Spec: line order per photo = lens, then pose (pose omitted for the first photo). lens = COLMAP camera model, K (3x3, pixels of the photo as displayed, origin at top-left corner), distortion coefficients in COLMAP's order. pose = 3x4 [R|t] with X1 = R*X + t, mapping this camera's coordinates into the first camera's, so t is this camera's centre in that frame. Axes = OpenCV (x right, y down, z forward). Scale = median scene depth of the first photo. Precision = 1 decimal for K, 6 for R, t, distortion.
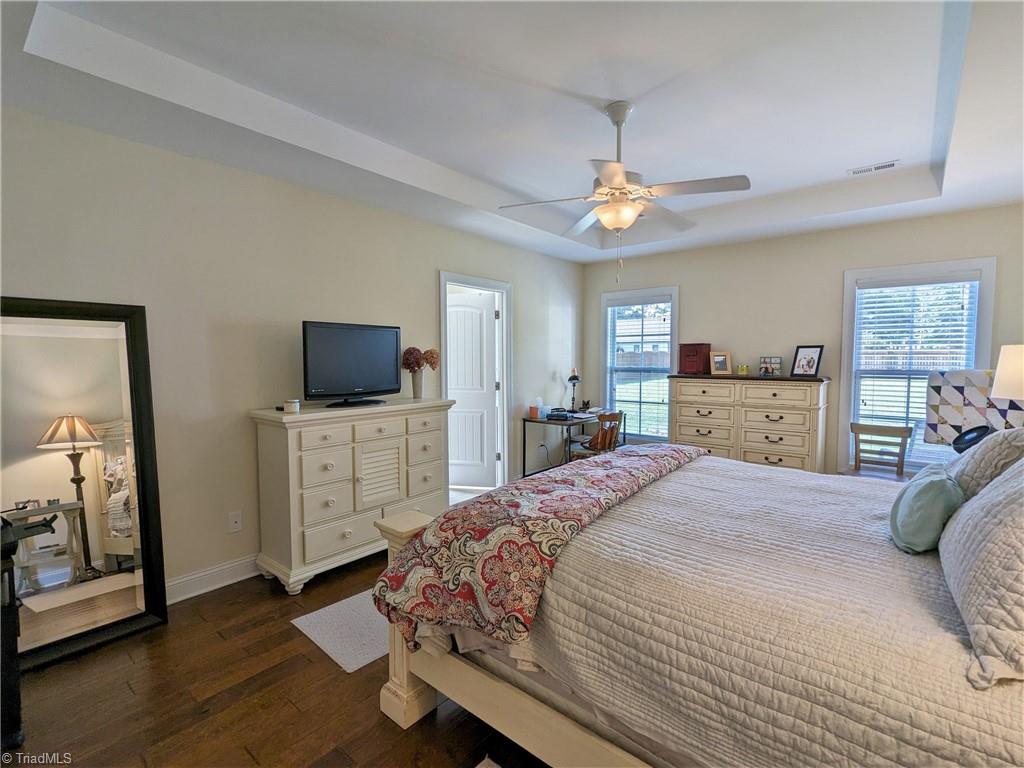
lens RADIAL K [[483.6, 0, 512.4], [0, 483.6, 381.8], [0, 0, 1]] dist [-0.000182, 0.002329]
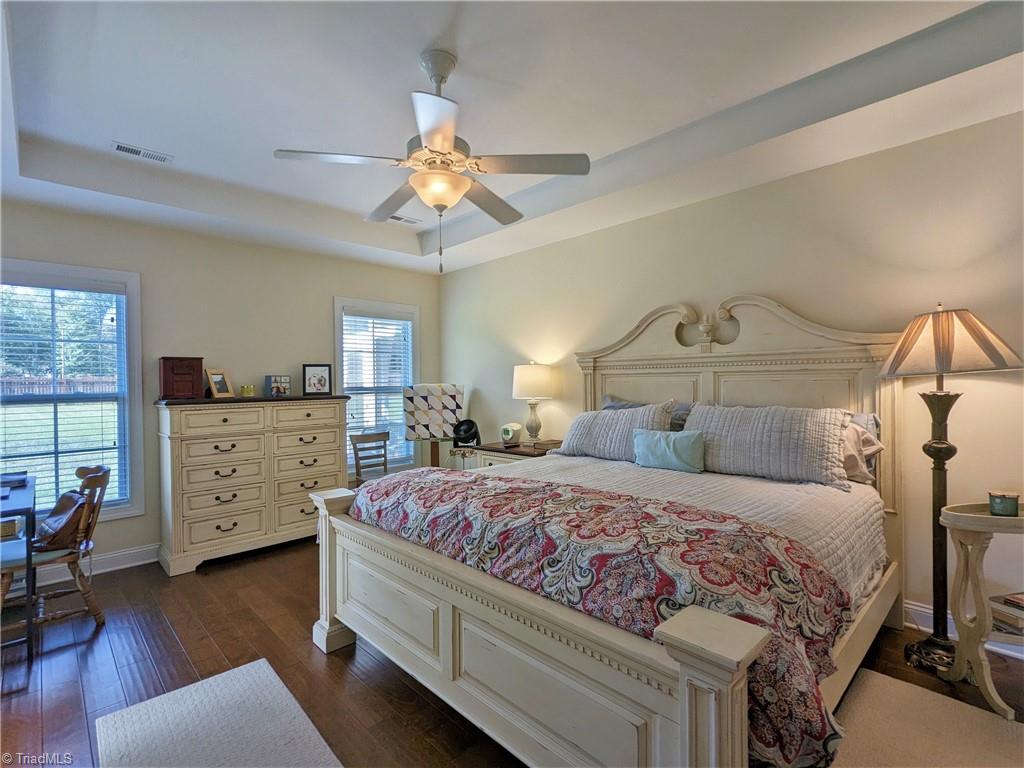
lens RADIAL K [[483.6, 0, 510.8], [0, 483.6, 381.4], [0, 0, 1]] dist [-0.000182, 0.002329]
pose [[0.101688, -0.002219, 0.994814, -0.383201], [0.064260, 0.997924, -0.004343, -0.009724], [-0.992739, 0.064368, 0.101620, 0.547387]]
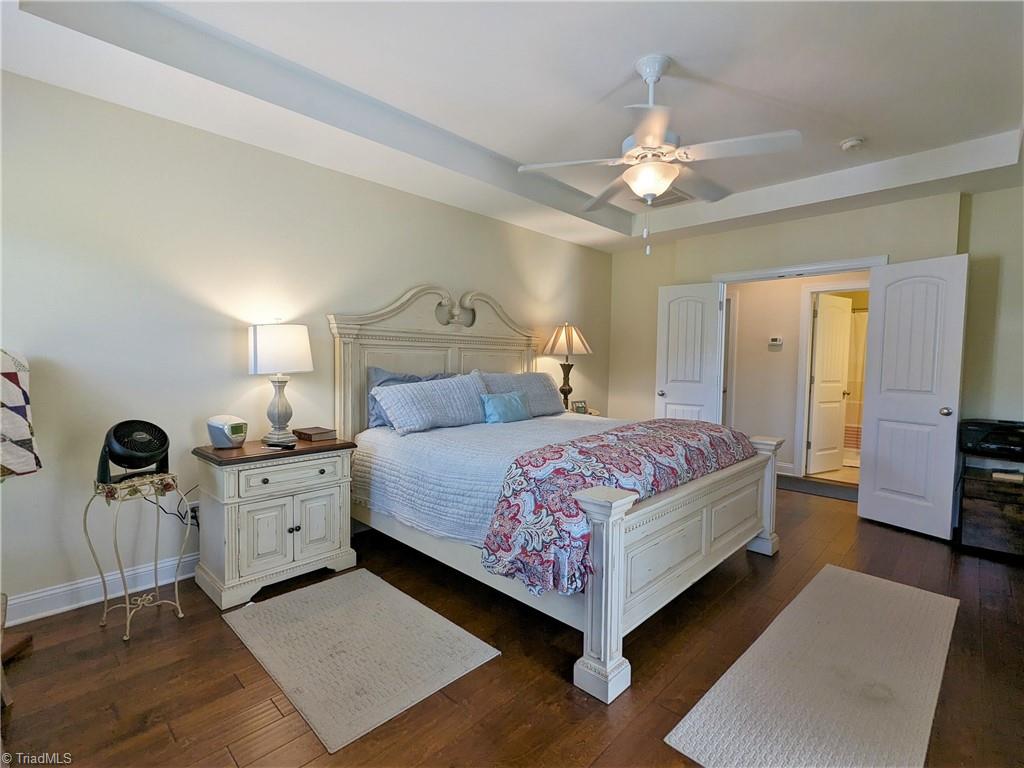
lens RADIAL K [[483.6, 0, 509.4], [0, 483.6, 385.1], [0, 0, 1]] dist [-0.000182, 0.002329]
pose [[-0.997115, -0.027827, 0.070615, 0.270514], [-0.019686, 0.993346, 0.113473, -0.046623], [-0.073303, 0.111755, -0.991028, 1.311817]]
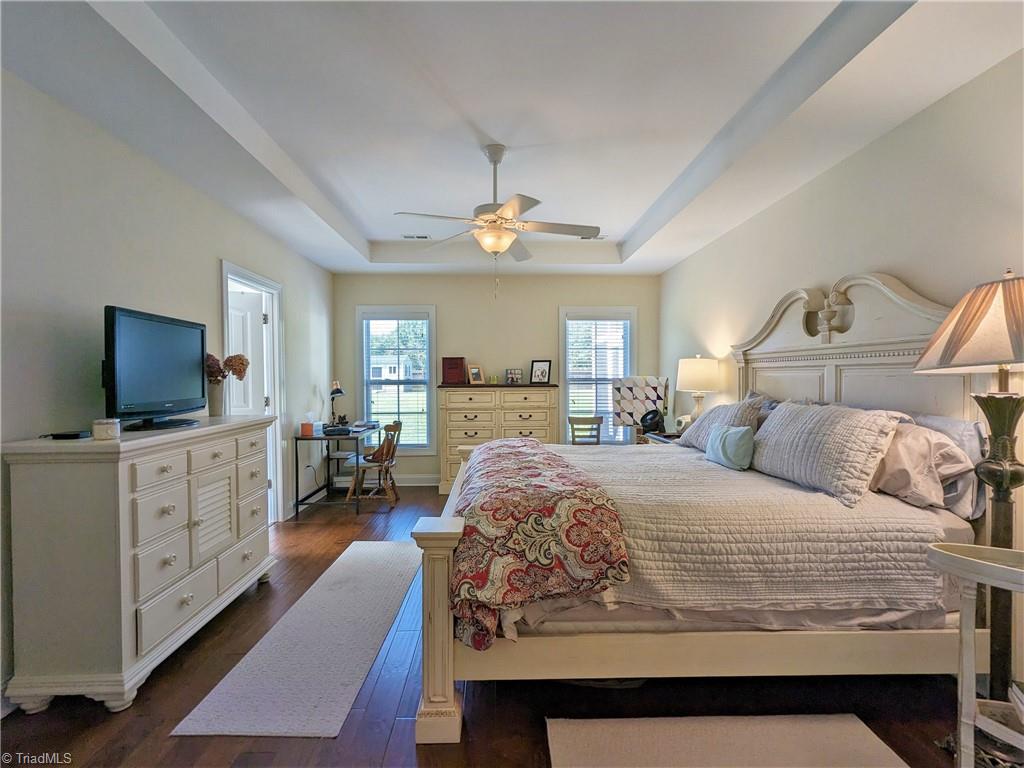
lens RADIAL K [[483.6, 0, 511.1], [0, 483.6, 380.5], [0, 0, 1]] dist [-0.000182, 0.002329]
pose [[0.746940, -0.008786, 0.664834, -0.351422], [0.038060, 0.998838, -0.029560, 0.017170], [-0.663802, 0.047383, 0.746406, 0.084965]]
